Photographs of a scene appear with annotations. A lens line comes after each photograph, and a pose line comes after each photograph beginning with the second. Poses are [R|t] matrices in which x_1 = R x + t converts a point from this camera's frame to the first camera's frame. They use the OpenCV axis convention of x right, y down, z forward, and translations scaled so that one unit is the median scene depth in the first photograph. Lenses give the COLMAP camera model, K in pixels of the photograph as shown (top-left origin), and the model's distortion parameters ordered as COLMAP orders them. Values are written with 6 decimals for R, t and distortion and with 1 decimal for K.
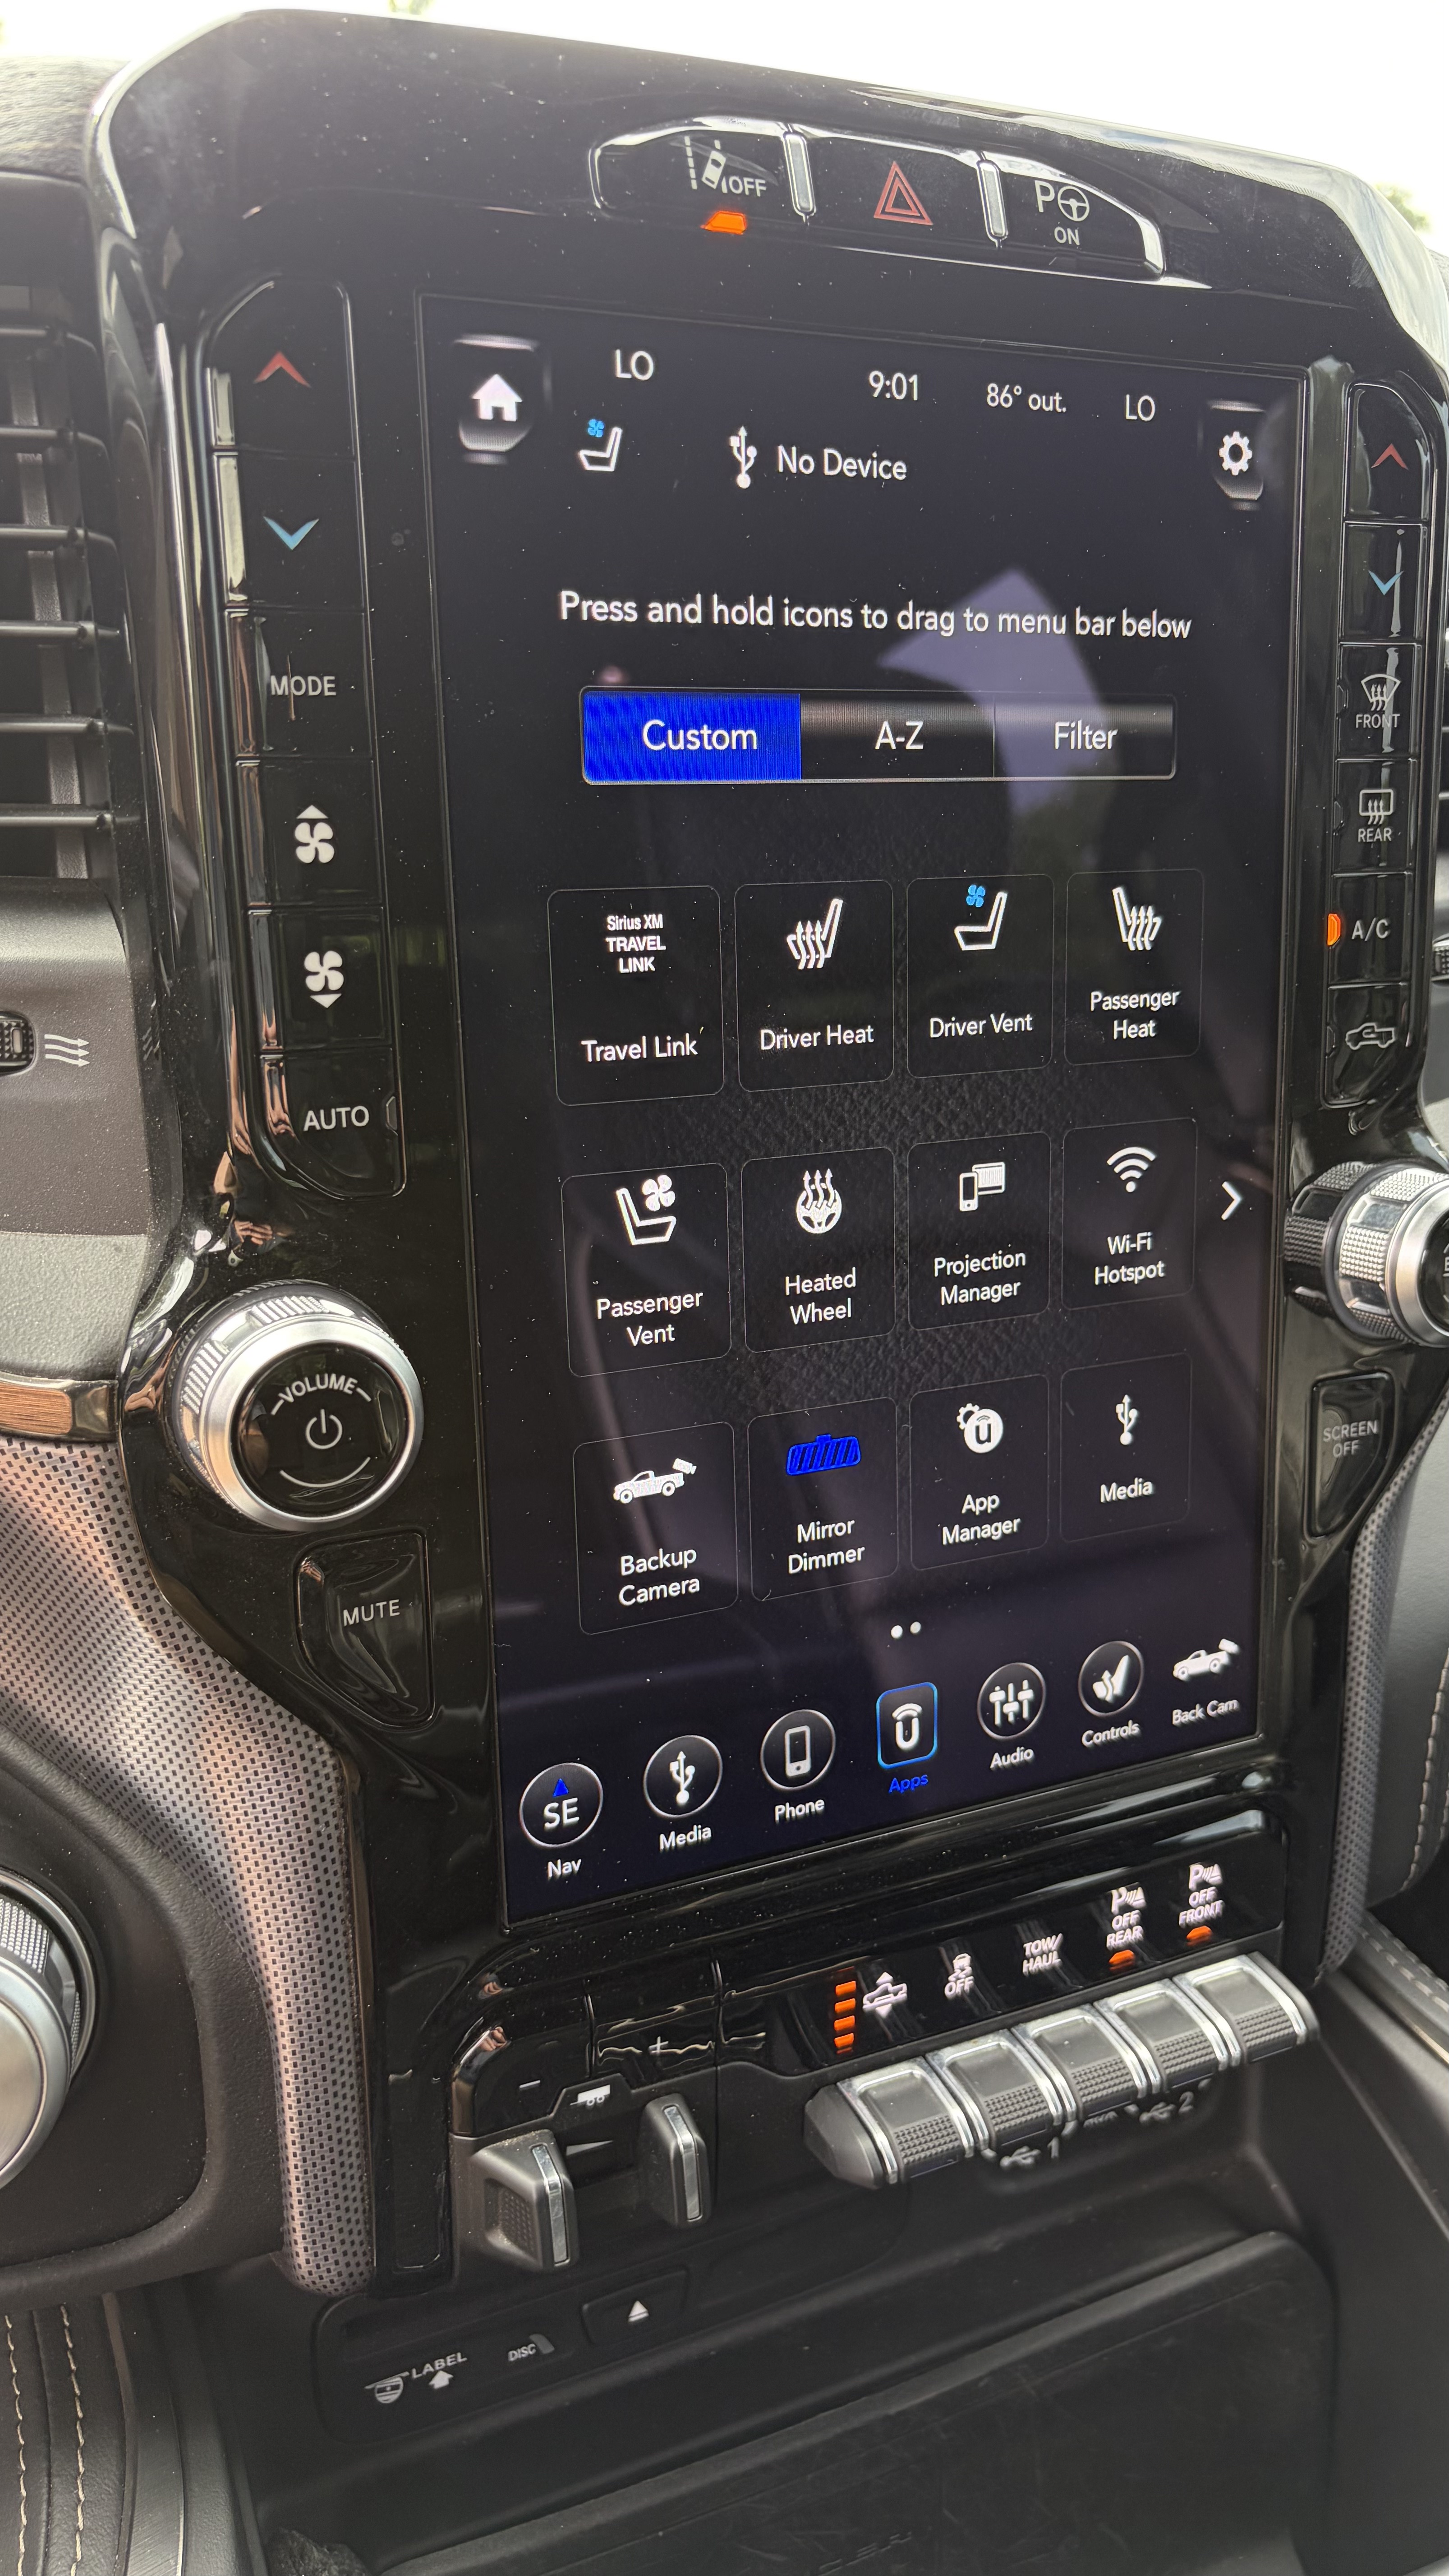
lens RADIAL K [[1934.6, 0, 724.5], [0, 1934.6, 1288.0], [0, 0, 1]] dist [0.081620, -0.183468]
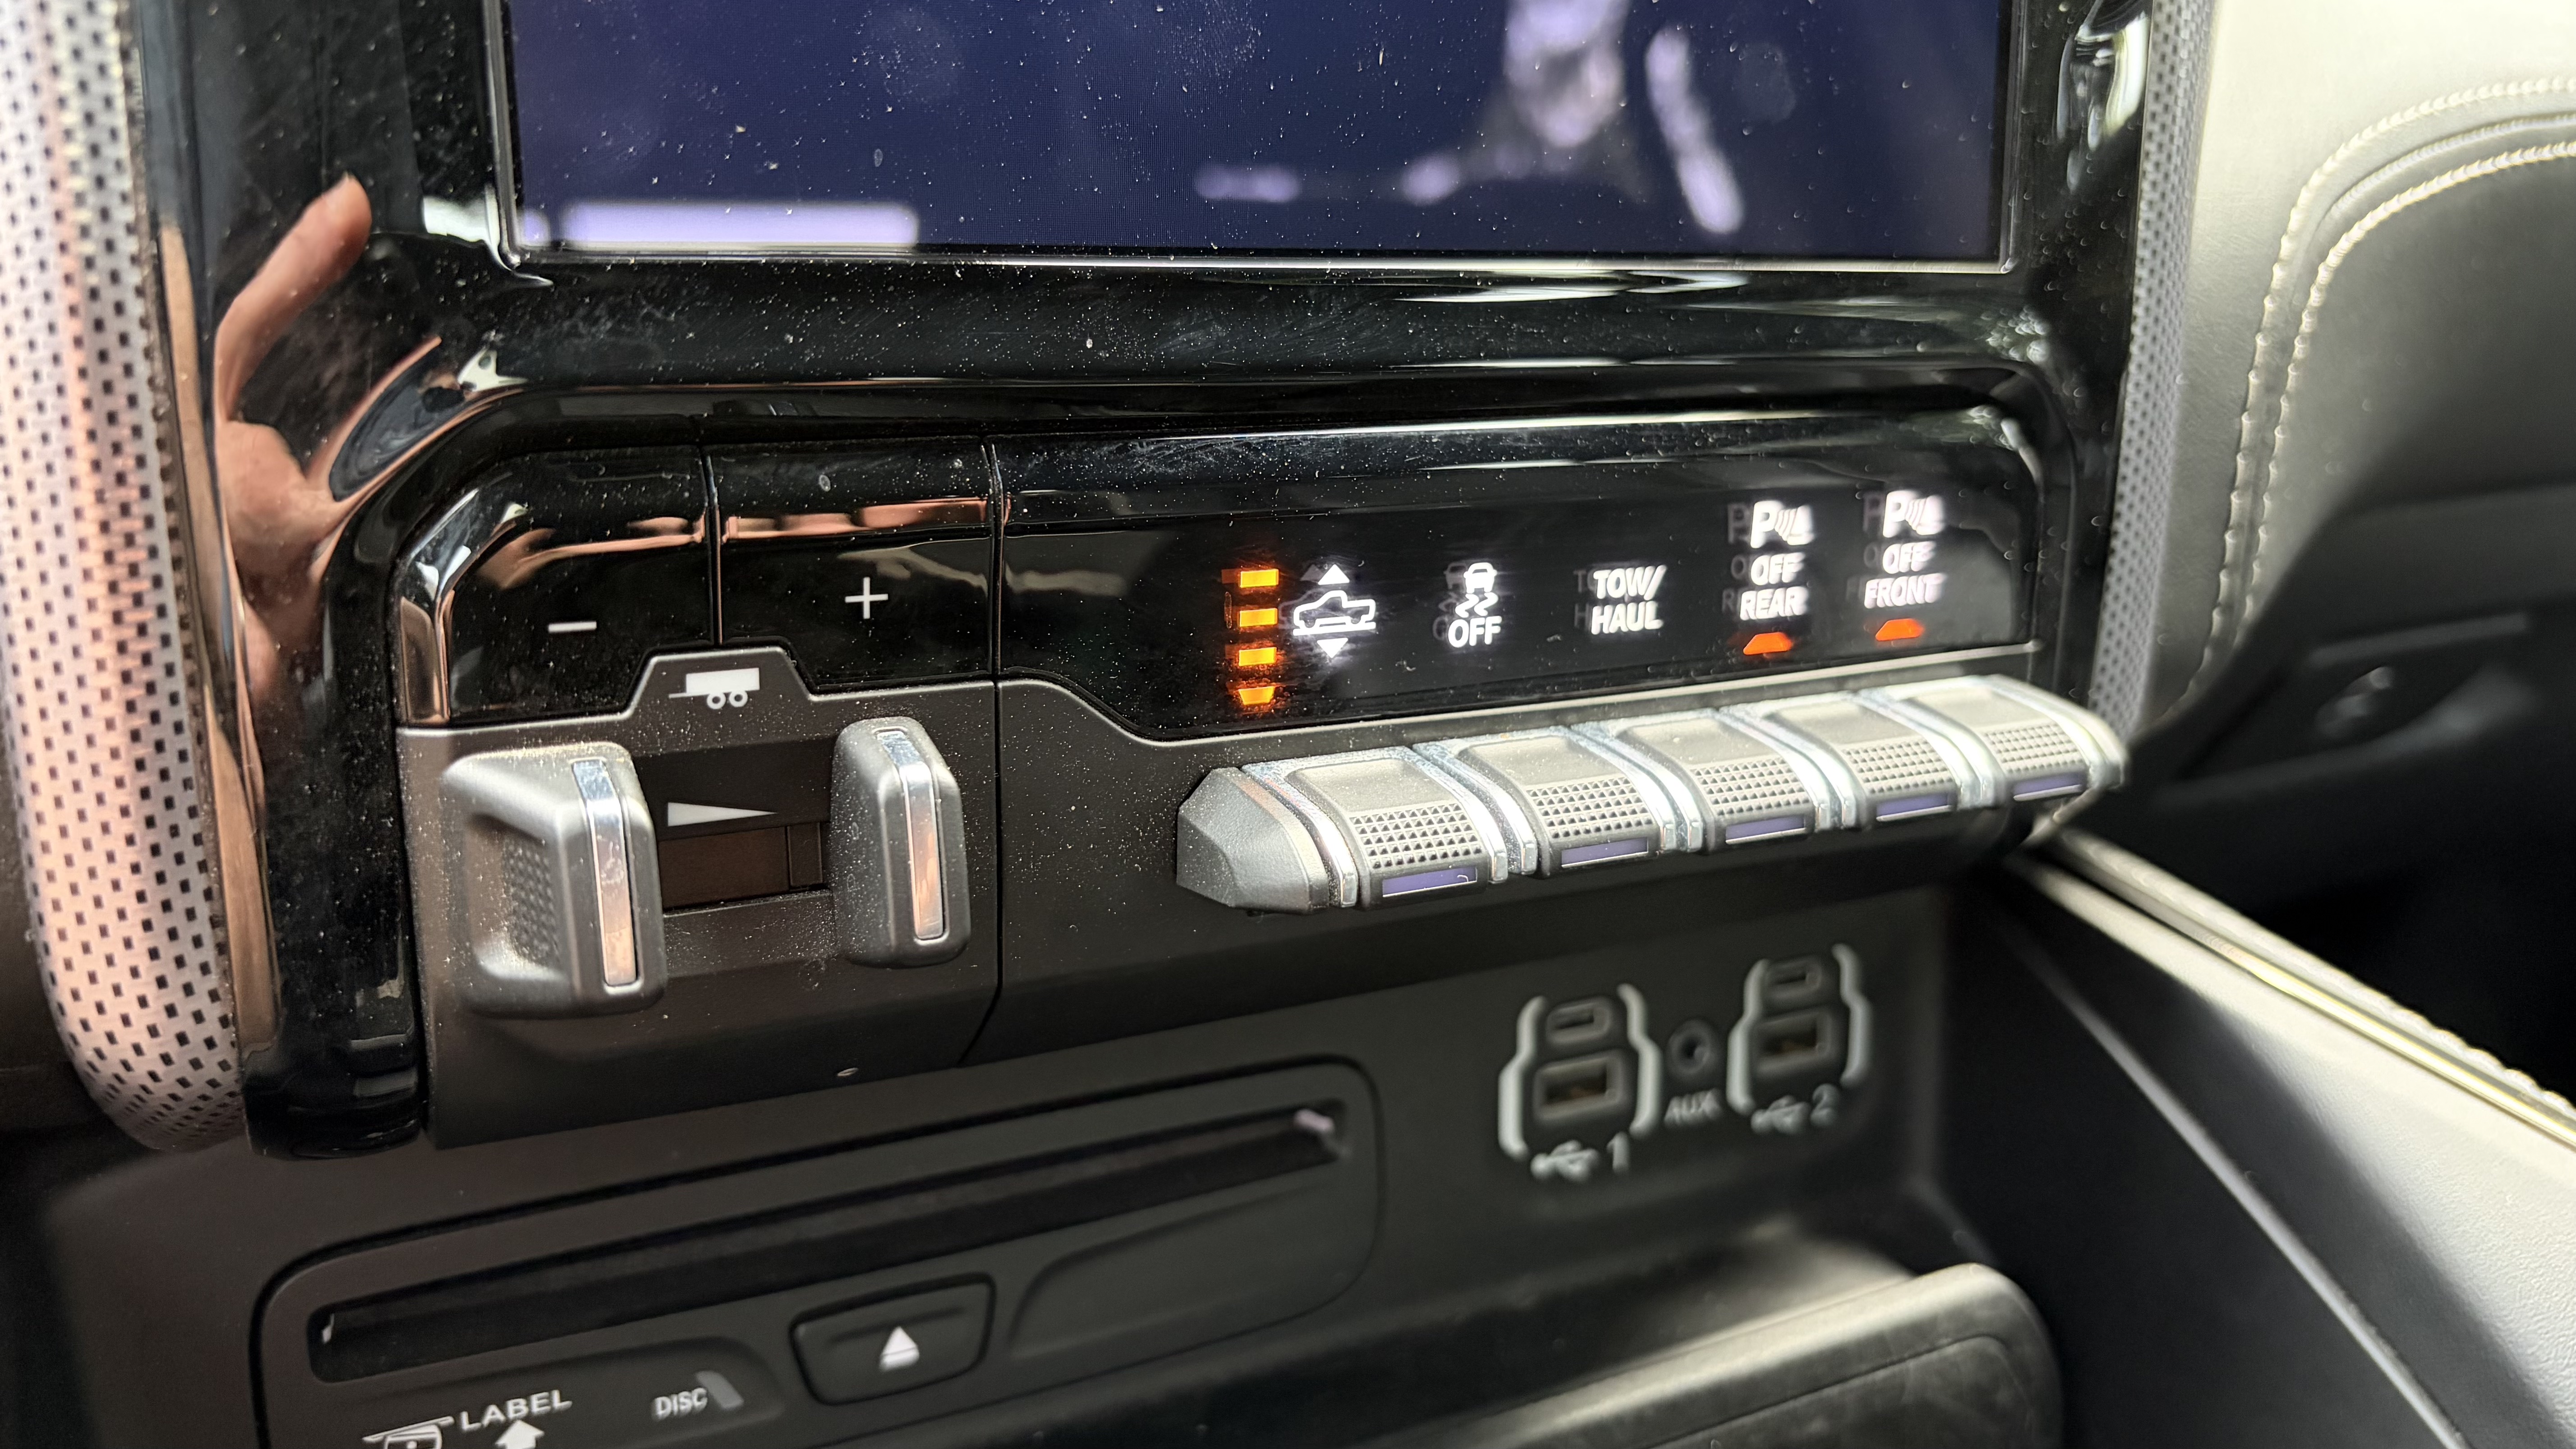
lens RADIAL K [[1934.6, 0, 1288.0], [0, 1934.6, 724.5], [0, 0, 1]] dist [0.081620, -0.183468]
pose [[0.999423, 0.011206, 0.032075, 0.052264], [-0.010214, 0.999469, -0.030932, 0.400474], [-0.032404, 0.030586, 0.999007, 0.471767]]
